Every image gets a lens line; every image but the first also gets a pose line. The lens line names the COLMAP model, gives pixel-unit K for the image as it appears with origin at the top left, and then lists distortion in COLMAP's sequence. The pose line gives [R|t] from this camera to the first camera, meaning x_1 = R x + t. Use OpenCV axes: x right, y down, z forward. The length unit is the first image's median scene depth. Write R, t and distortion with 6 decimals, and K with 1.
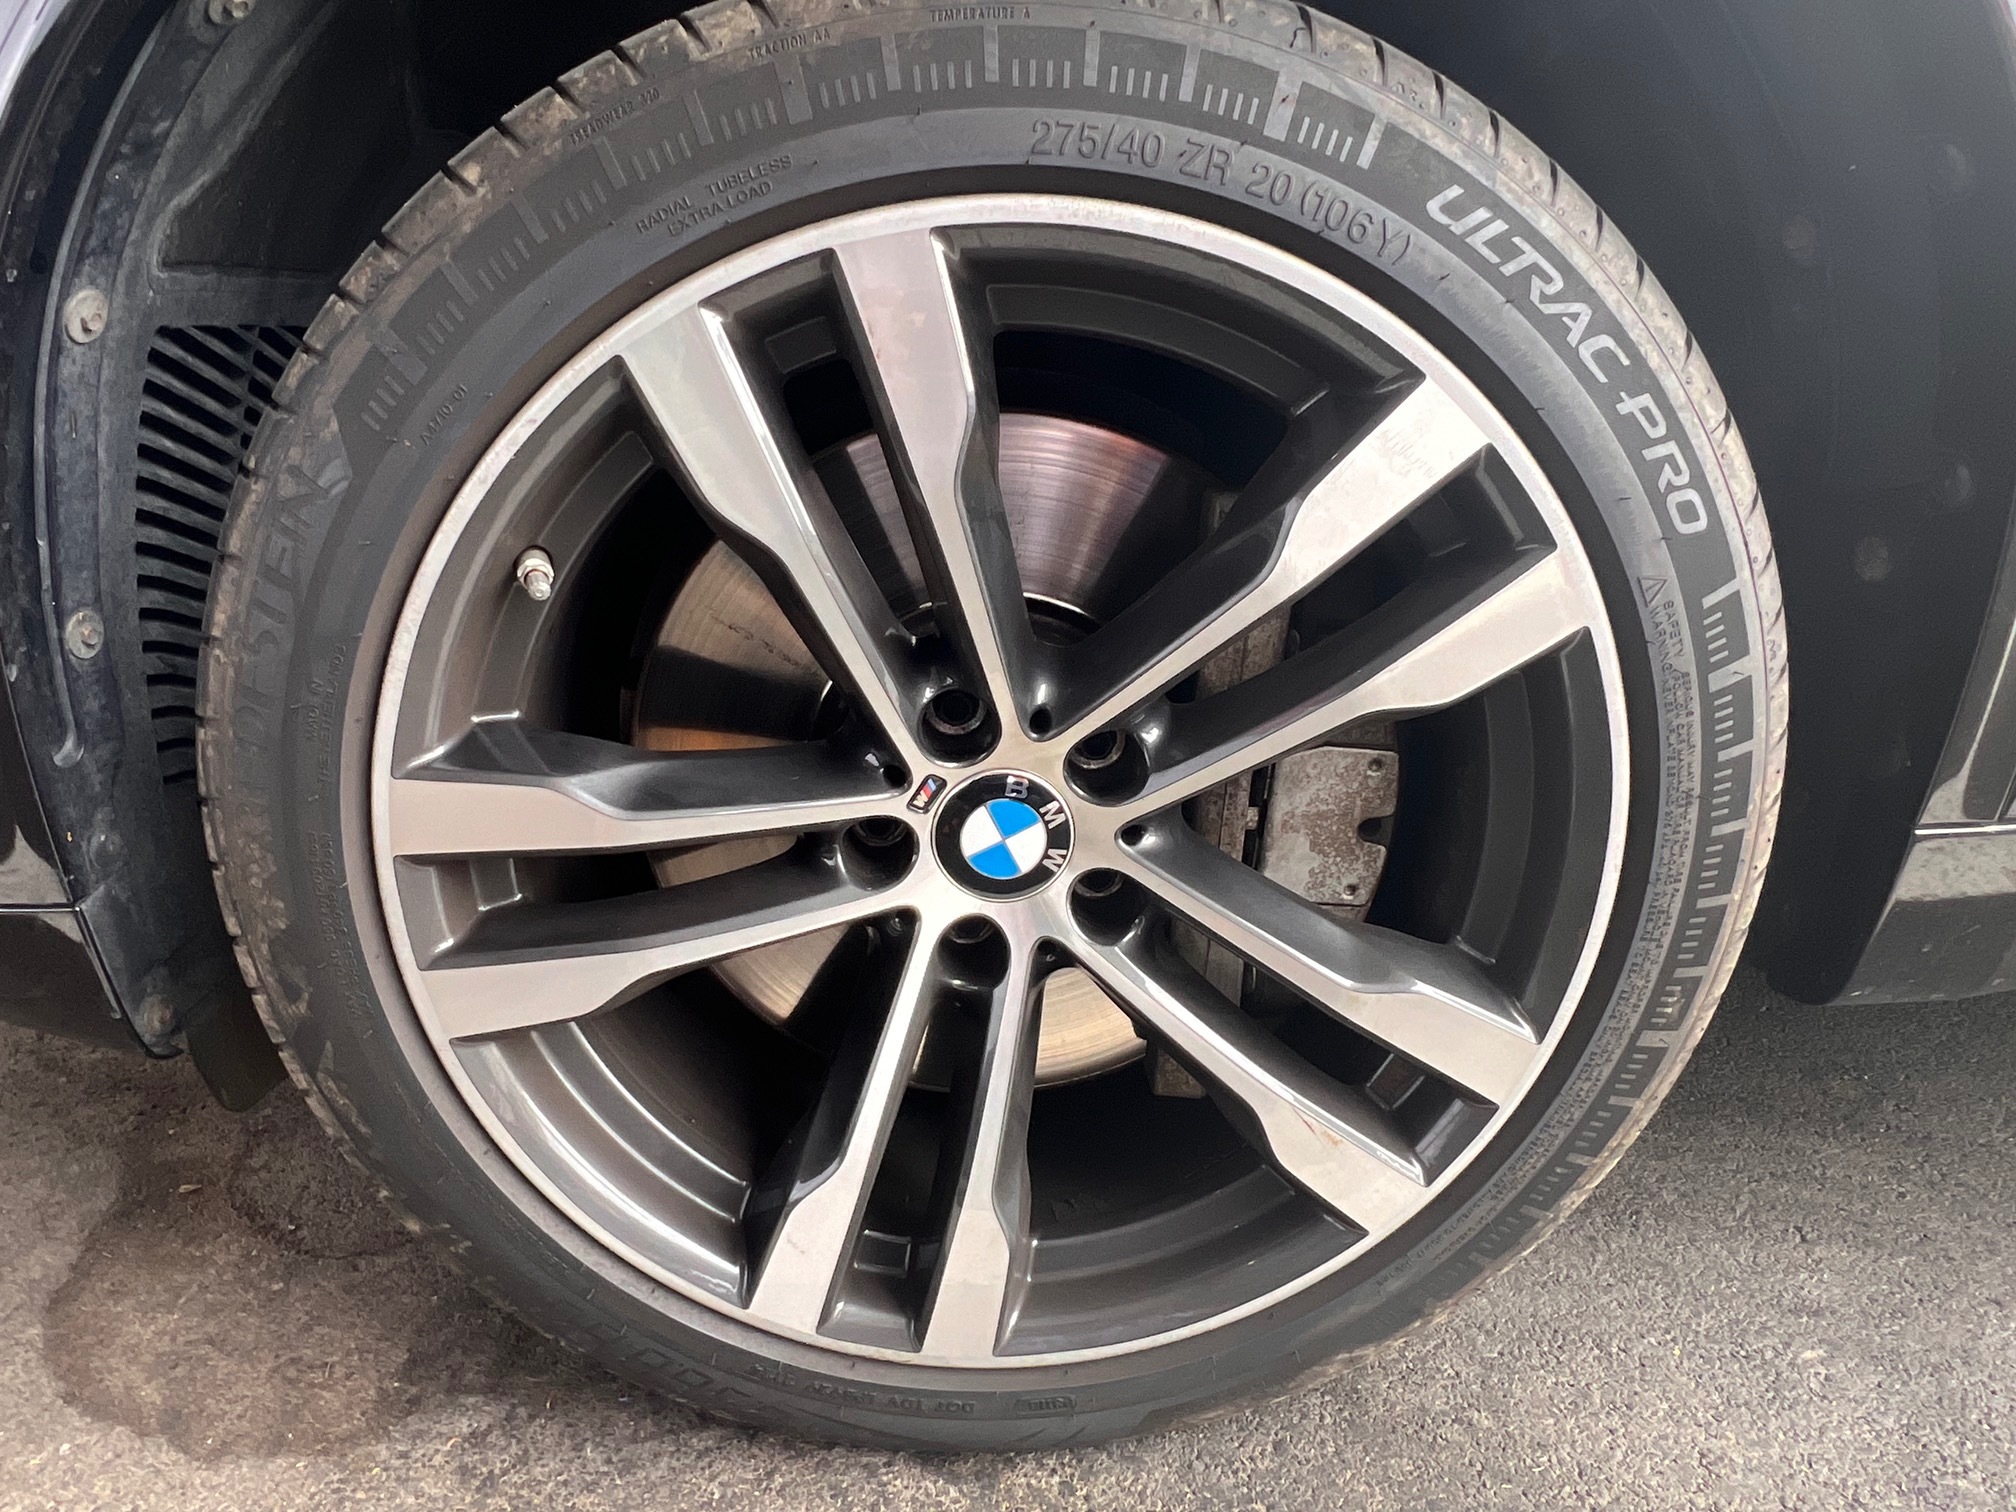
lens RADIAL K [[1008.8, 0, 1008.0], [0, 1008.8, 756.0], [0, 0, 1]] dist [0.001360, 0.000376]
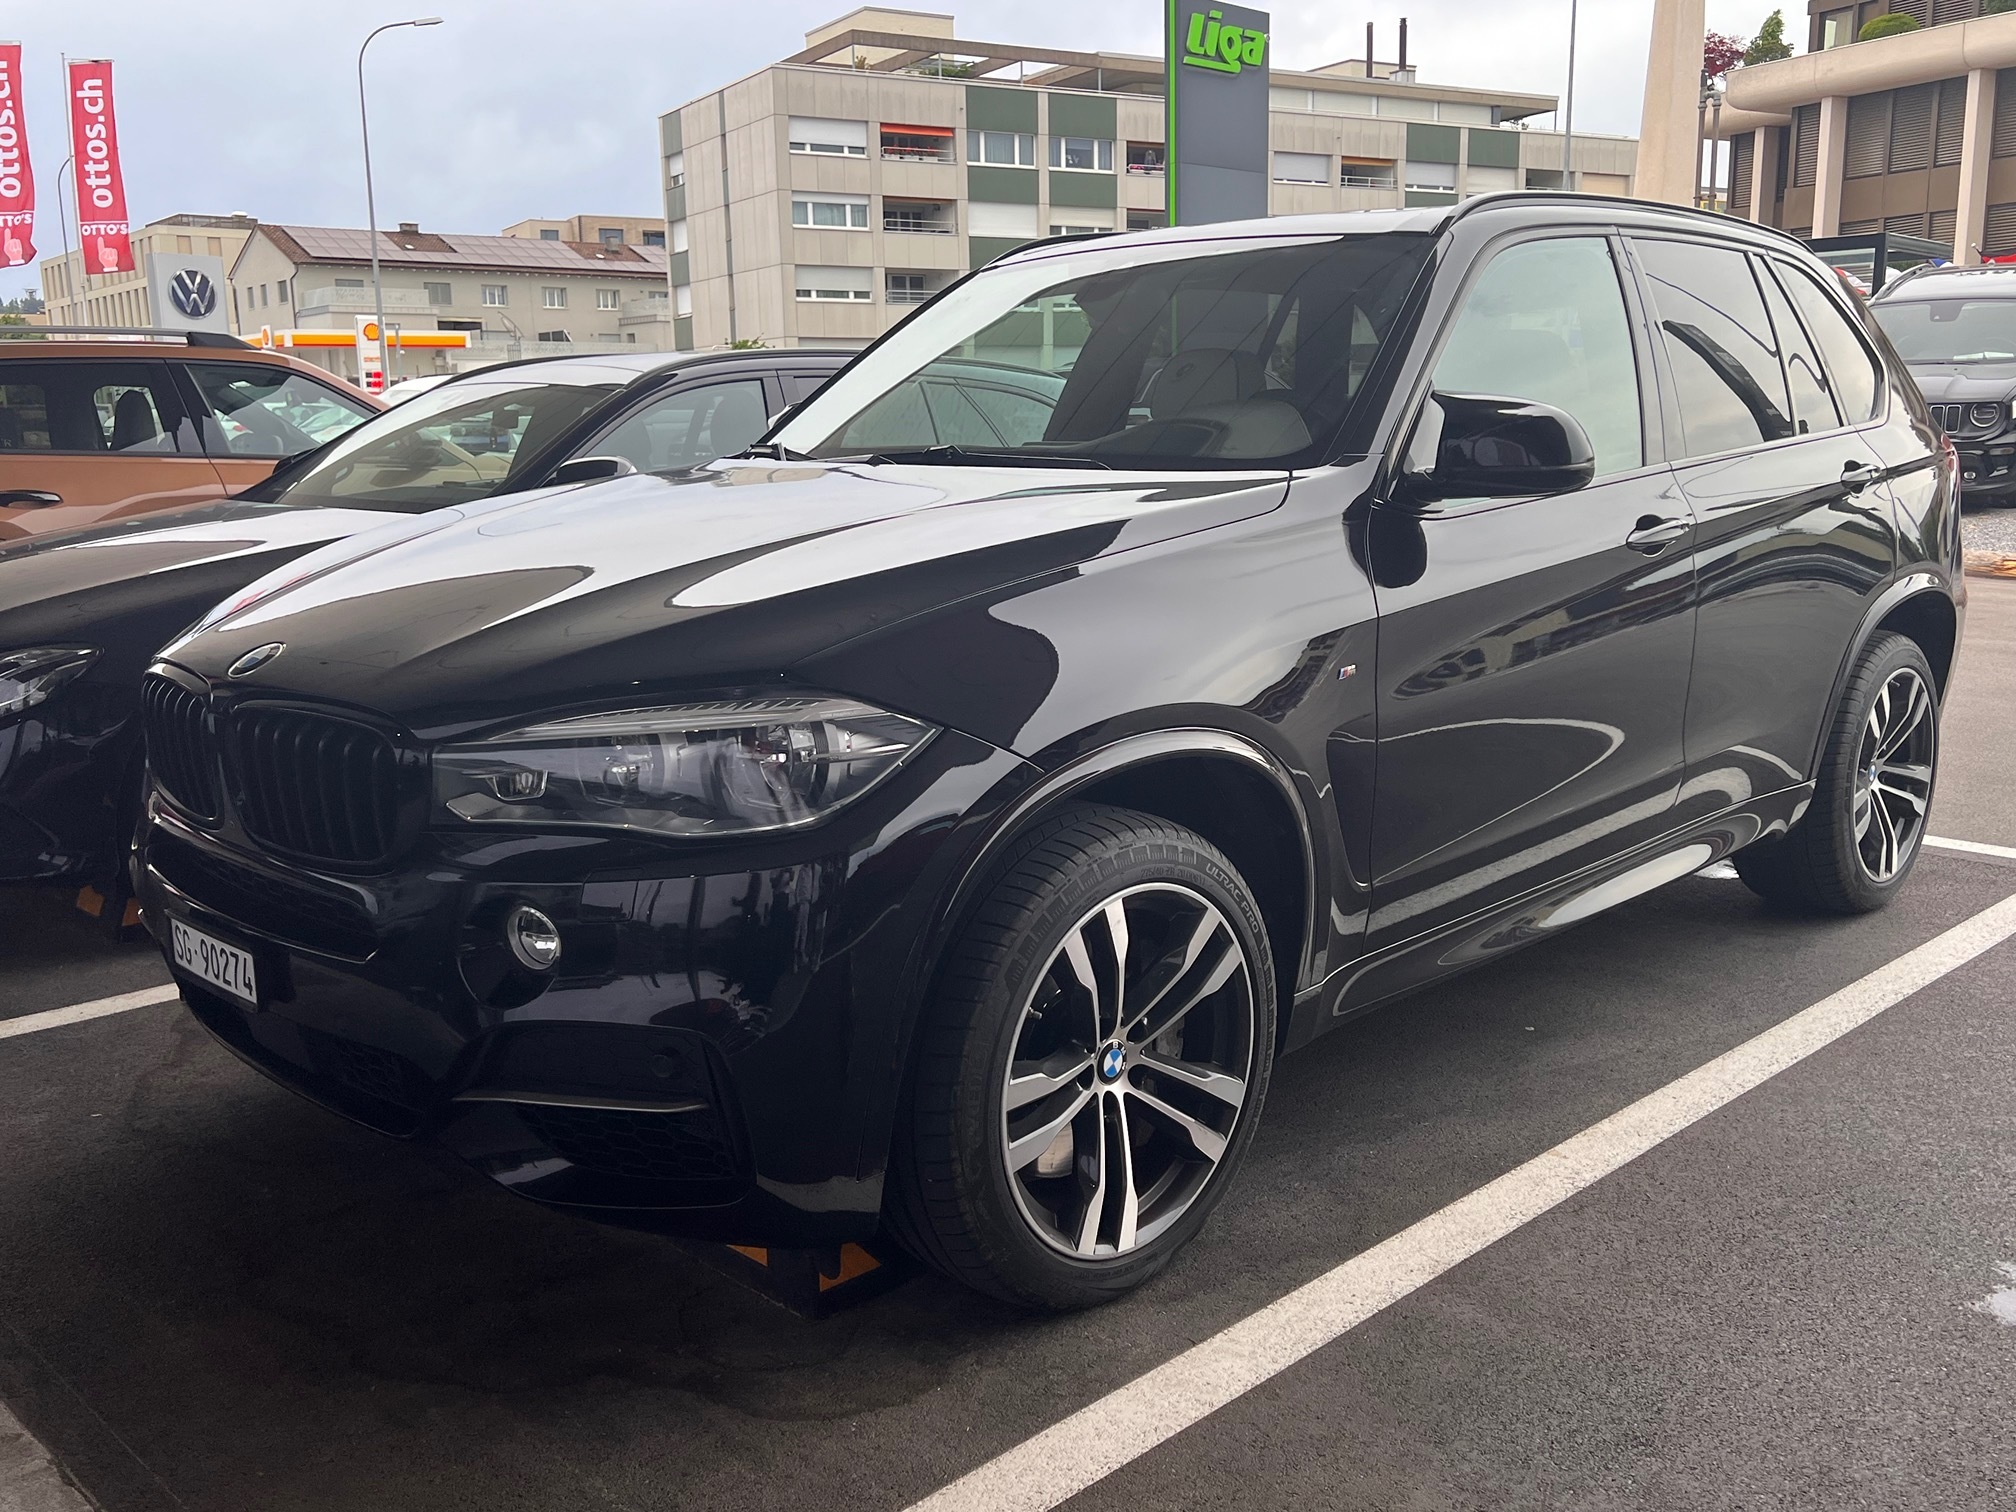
lens RADIAL K [[1847.4, 0, 1008.0], [0, 1847.4, 756.0], [0, 0, 1]] dist [0.000028, -0.000718]
pose [[0.729277, -0.130514, 0.671655, -3.913015], [0.200883, 0.979220, -0.027839, -0.742679], [-0.654065, 0.155226, 0.740340, -3.094524]]
